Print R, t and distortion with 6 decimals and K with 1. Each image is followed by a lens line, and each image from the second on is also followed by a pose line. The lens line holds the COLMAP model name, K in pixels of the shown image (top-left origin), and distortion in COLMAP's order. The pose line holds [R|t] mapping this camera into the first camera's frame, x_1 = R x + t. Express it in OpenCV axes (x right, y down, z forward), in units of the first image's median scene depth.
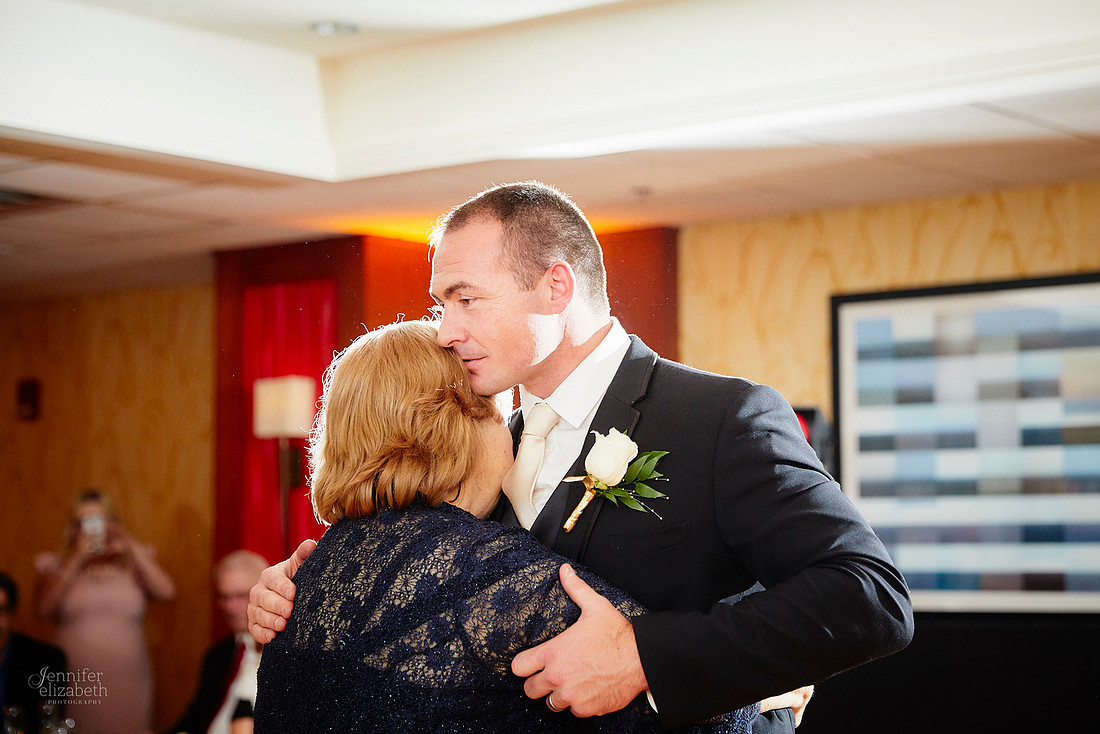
lens RADIAL K [[2141.1, 0, 555.6], [0, 2141.1, 377.5], [0, 0, 1]] dist [-0.054039, 0.000000]
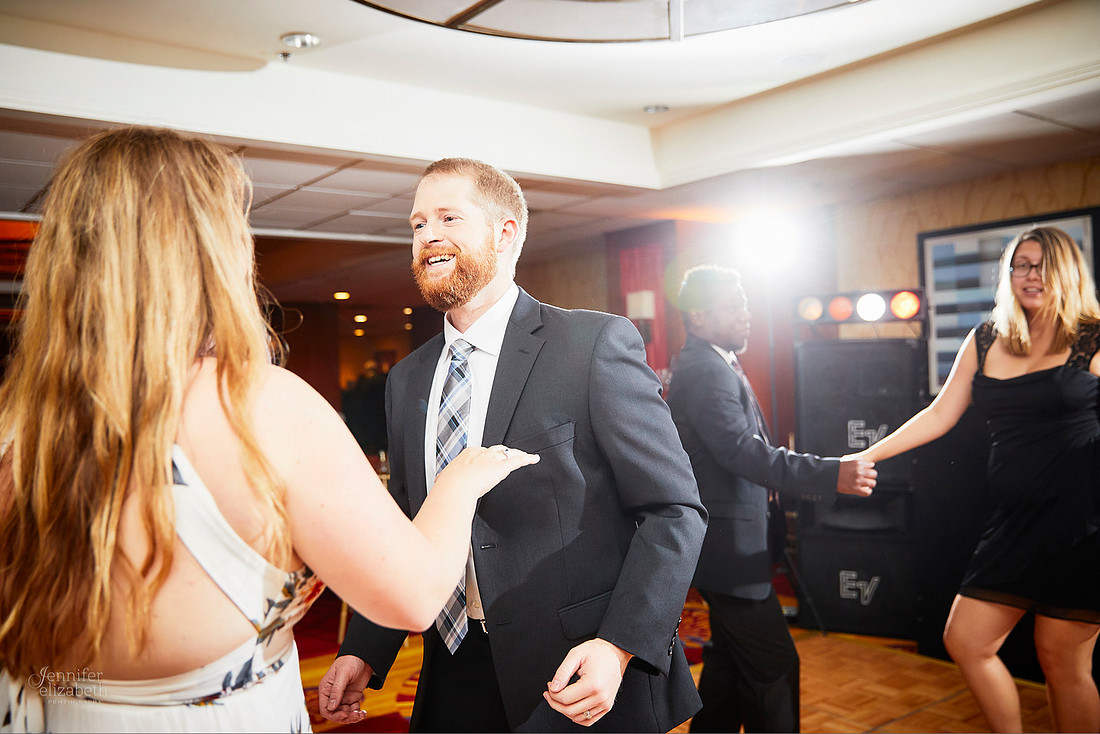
lens RADIAL K [[922.3, 0, 545.5], [0, 922.3, 359.2], [0, 0, 1]] dist [-0.006934, -0.006632]
pose [[0.971812, -0.030012, -0.233838, -0.008683], [0.045504, 0.997091, 0.061140, 0.008546], [0.231322, -0.070057, 0.970351, 0.107988]]
